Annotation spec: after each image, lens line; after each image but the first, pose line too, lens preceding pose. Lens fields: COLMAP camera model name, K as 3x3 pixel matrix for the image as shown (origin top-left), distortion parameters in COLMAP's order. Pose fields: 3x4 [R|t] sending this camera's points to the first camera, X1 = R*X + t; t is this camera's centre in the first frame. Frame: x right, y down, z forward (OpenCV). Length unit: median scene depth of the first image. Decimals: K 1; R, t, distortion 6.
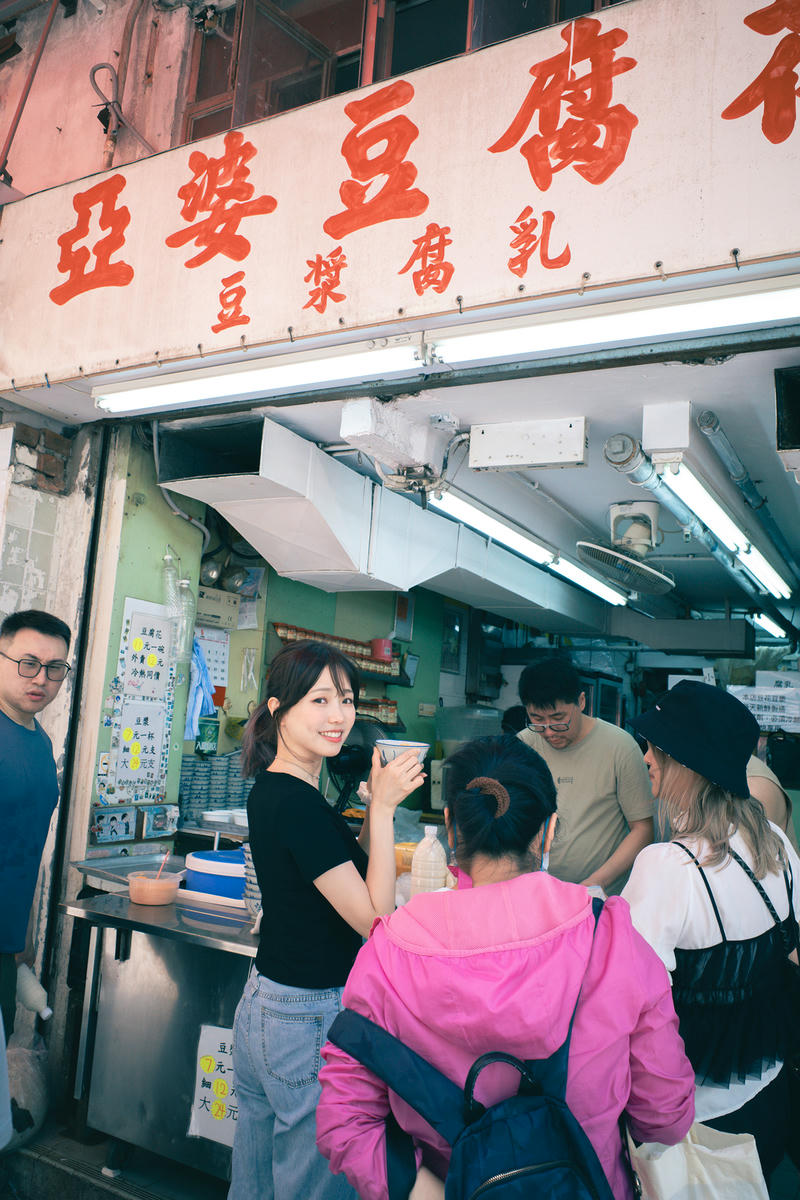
lens RADIAL K [[966.7, 0, 399.4], [0, 966.7, 602.9], [0, 0, 1]] dist [-0.054469, 0.031872]
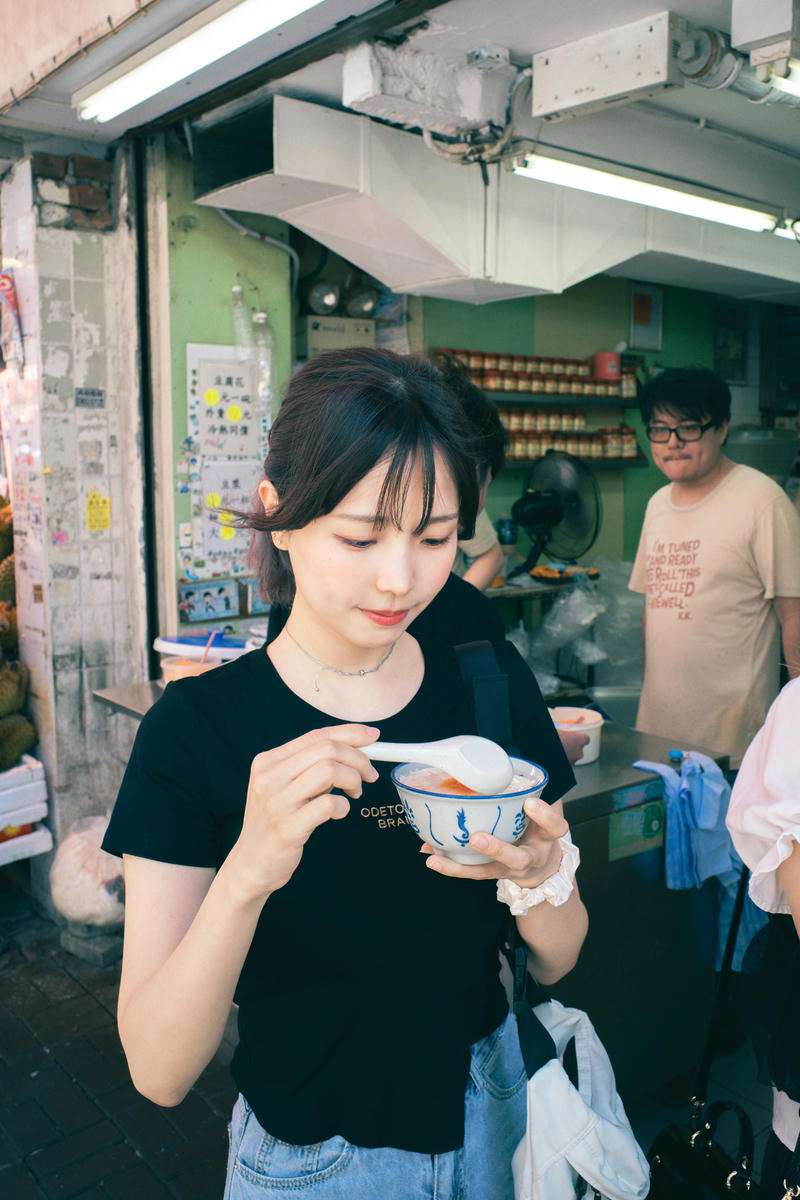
lens RADIAL K [[1130.9, 0, 399.8], [0, 1130.9, 593.7], [0, 0, 1]] dist [-0.024905, 0.000000]
pose [[0.938707, -0.032259, -0.343203, 0.235753], [0.113749, 0.968833, 0.220055, 0.010535], [0.325408, -0.245606, 0.913120, 0.085102]]
